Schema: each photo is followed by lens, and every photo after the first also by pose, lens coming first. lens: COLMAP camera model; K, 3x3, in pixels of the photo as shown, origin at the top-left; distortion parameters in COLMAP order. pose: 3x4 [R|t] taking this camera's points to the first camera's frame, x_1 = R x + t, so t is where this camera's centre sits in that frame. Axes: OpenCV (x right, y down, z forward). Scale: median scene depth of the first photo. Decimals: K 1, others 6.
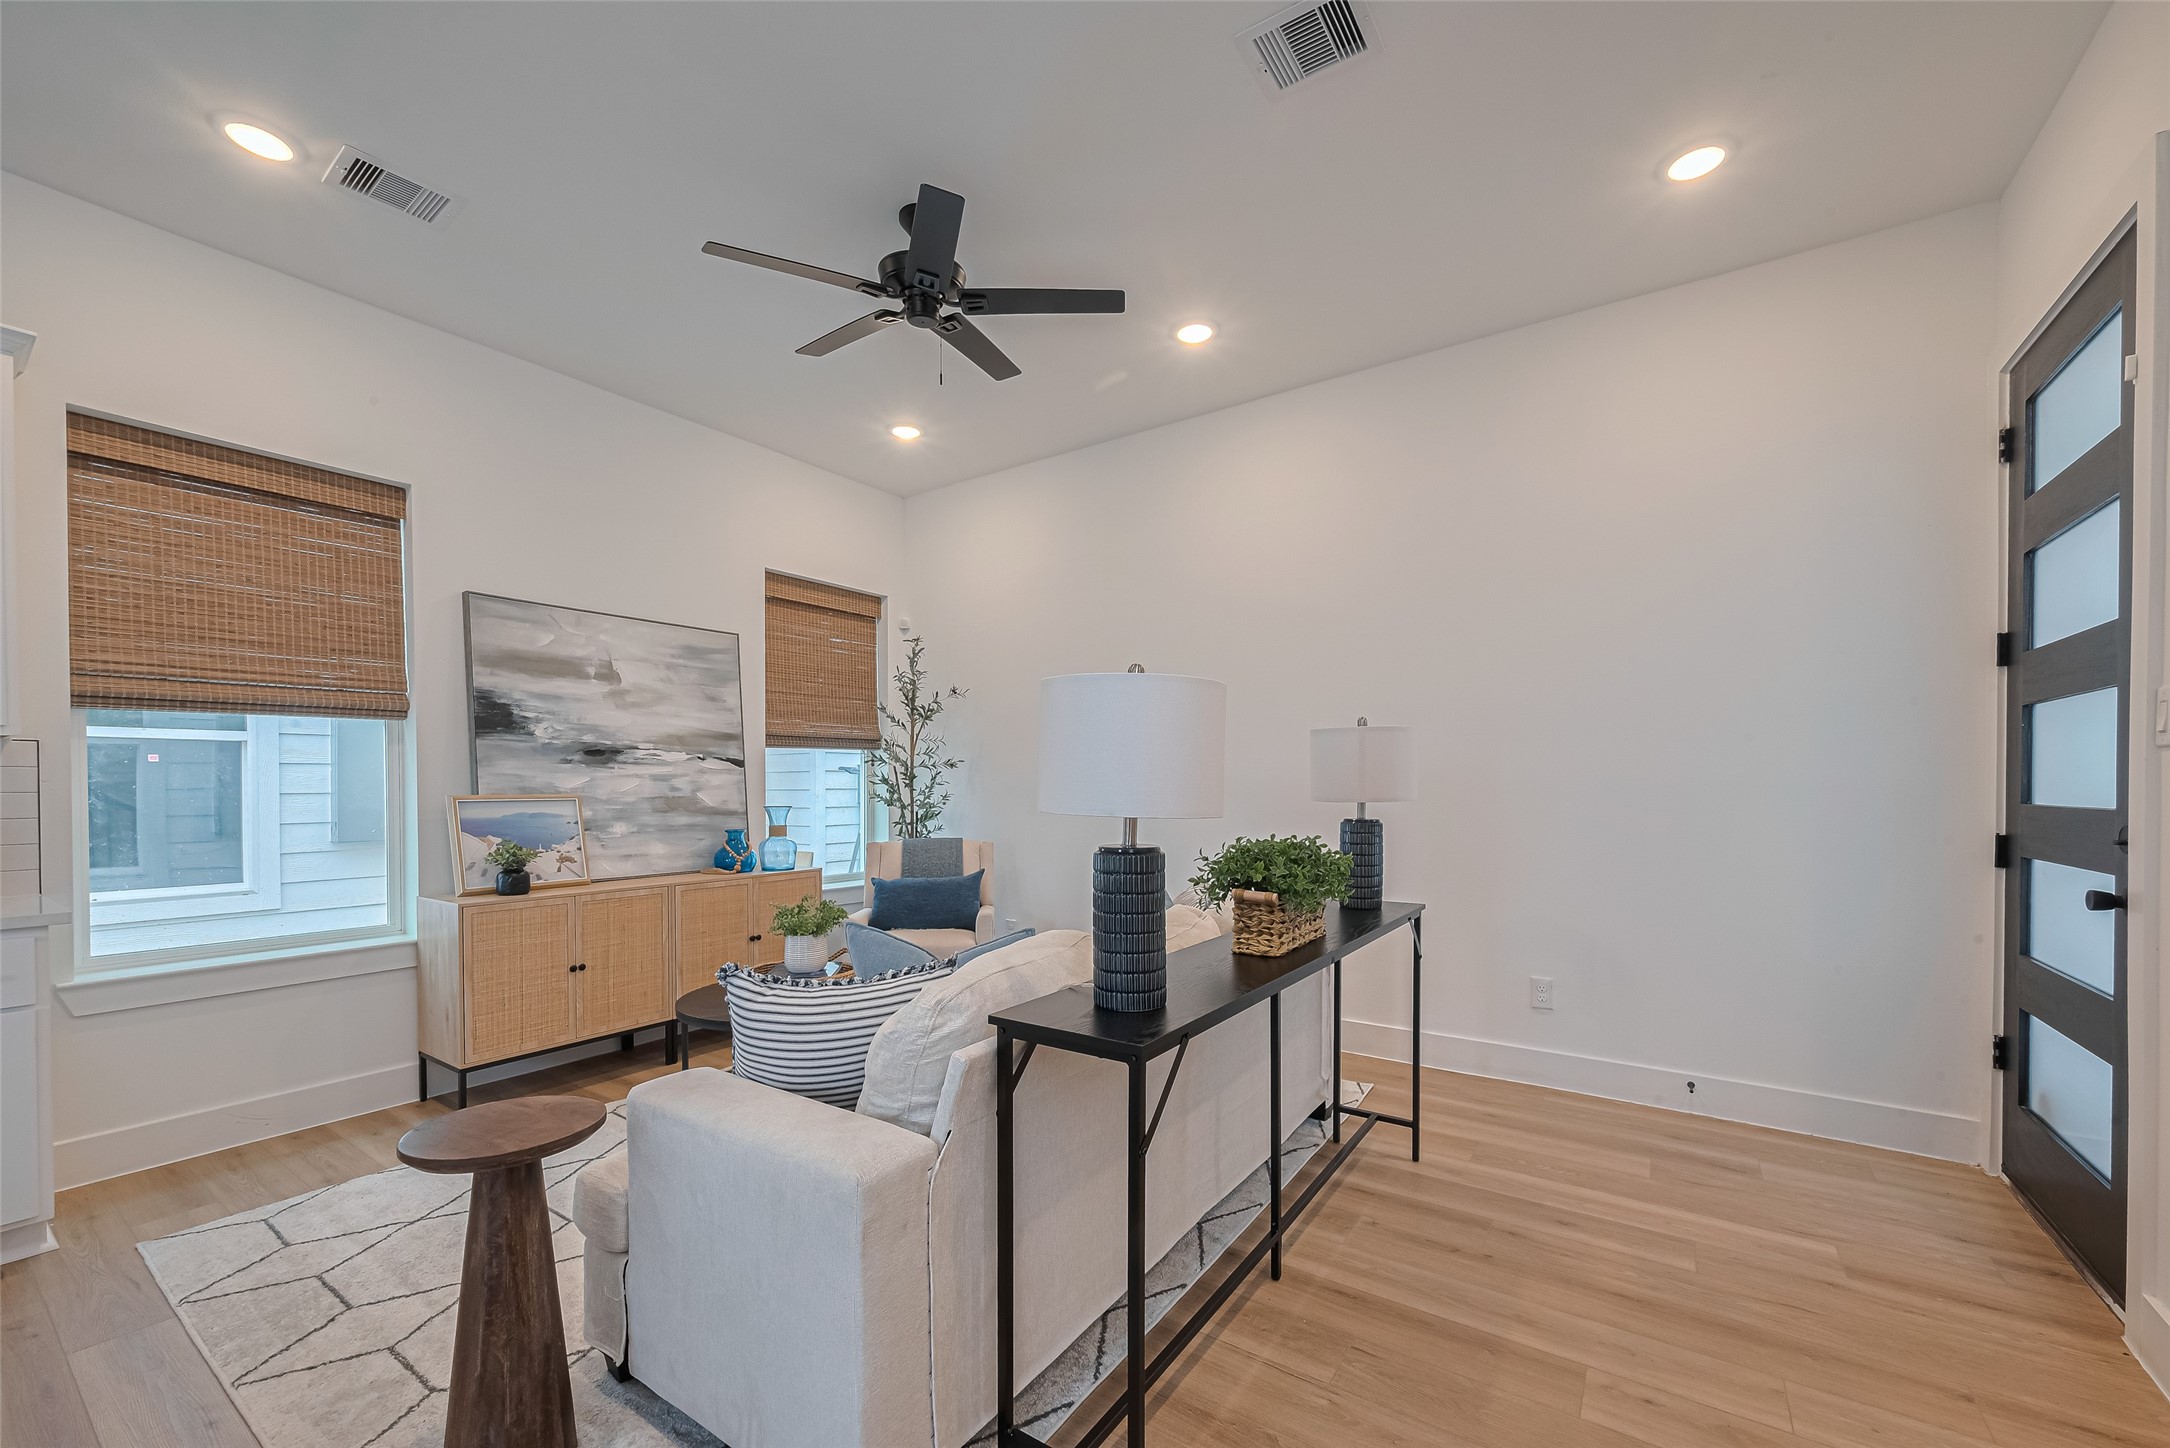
lens RADIAL K [[864.3, 0, 1093.8], [0, 864.3, 794.8], [0, 0, 1]] dist [-0.002461, -0.000134]
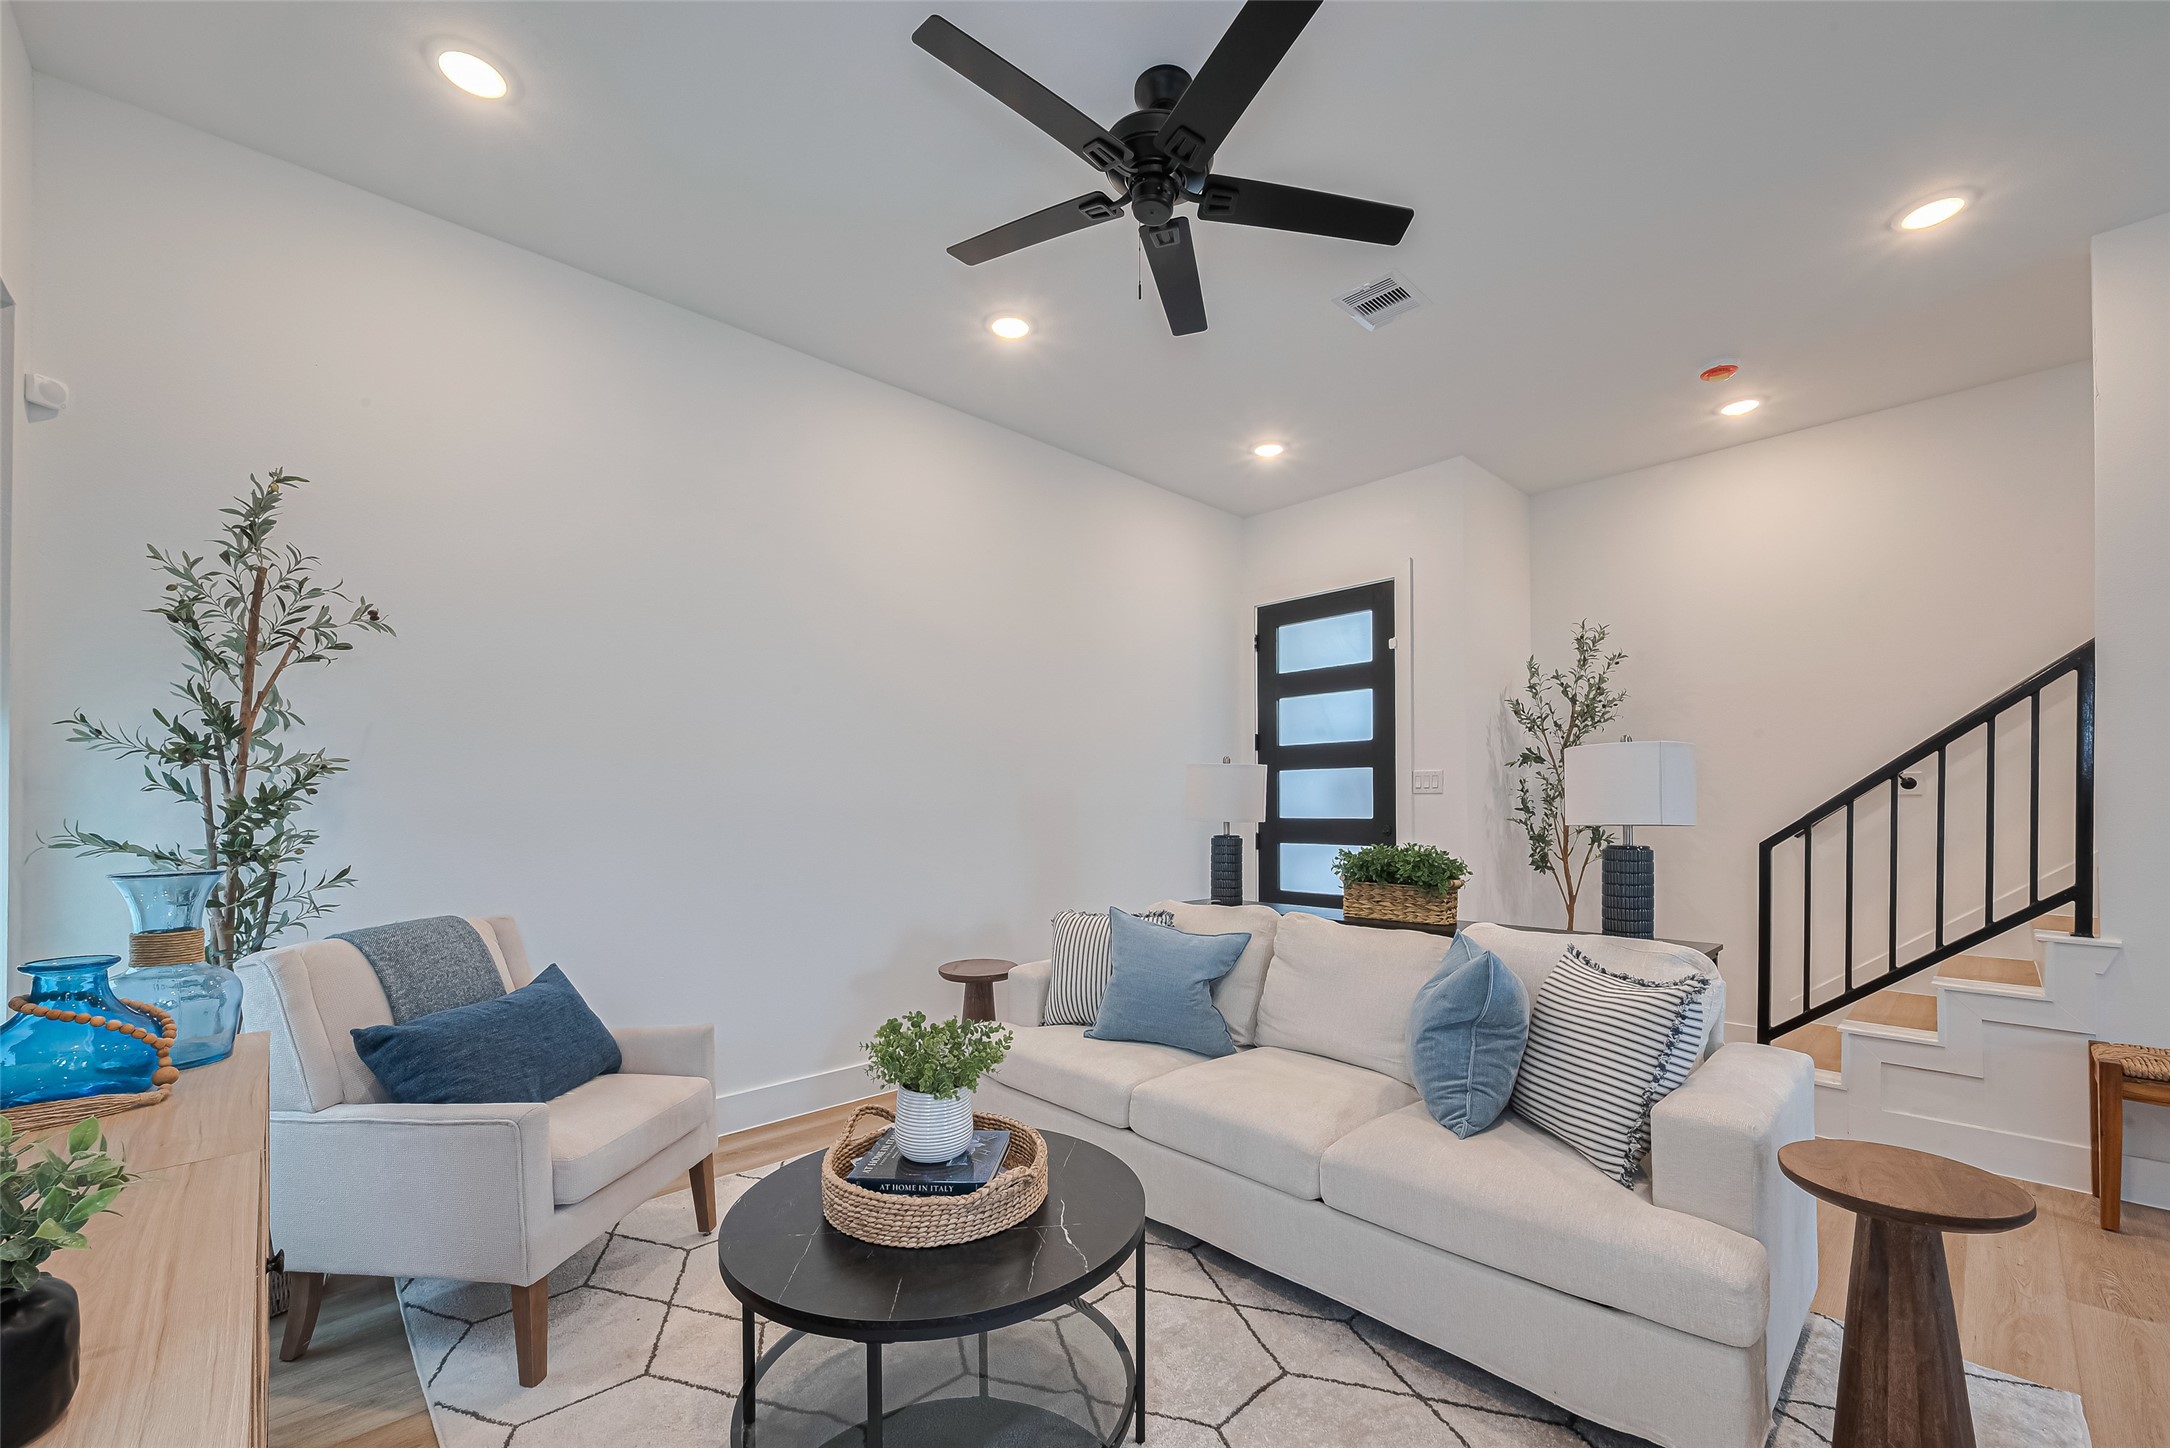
lens RADIAL K [[864.3, 0, 1093.8], [0, 864.3, 794.8], [0, 0, 1]] dist [-0.002461, -0.000134]
pose [[0.206090, 0.016397, 0.978396, -0.695579], [0.013592, 0.999715, -0.019617, -0.006563], [-0.978439, 0.017341, 0.205808, 0.652324]]
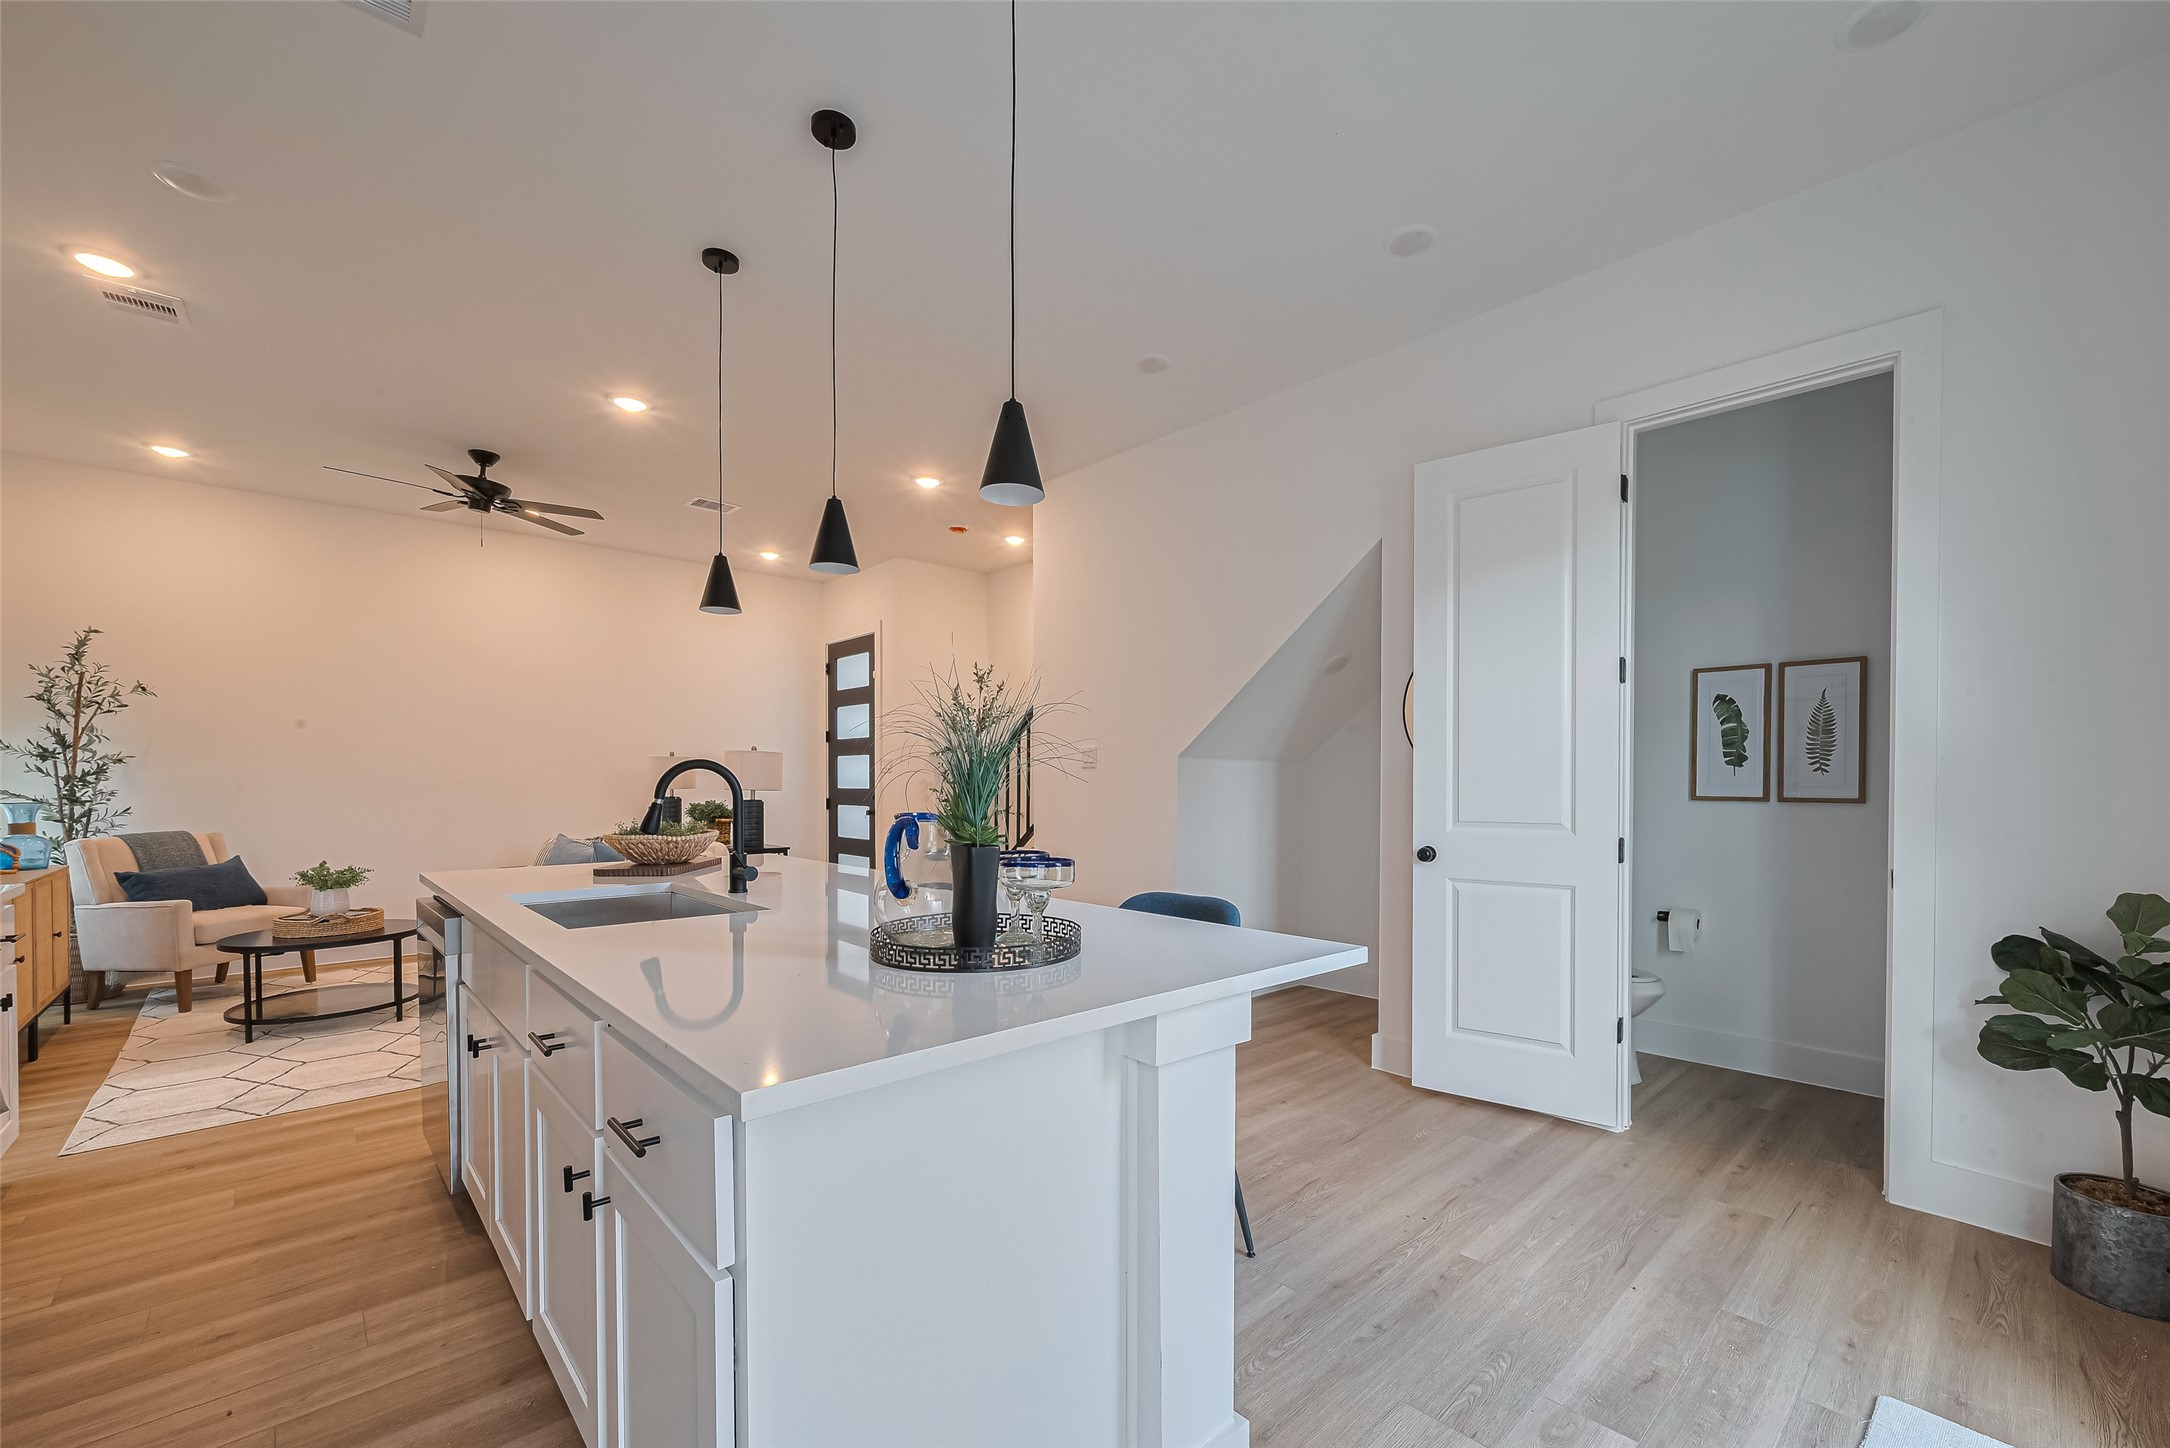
lens RADIAL K [[886.6, 0, 1103.1], [0, 886.6, 786.3], [0, 0, 1]] dist [0.001087, 0.000275]
pose [[0.217585, -0.002682, 0.976038, -1.190393], [0.010788, 0.999942, 0.000342, 0.008799], [-0.975982, 0.010455, 0.217601, -0.415434]]
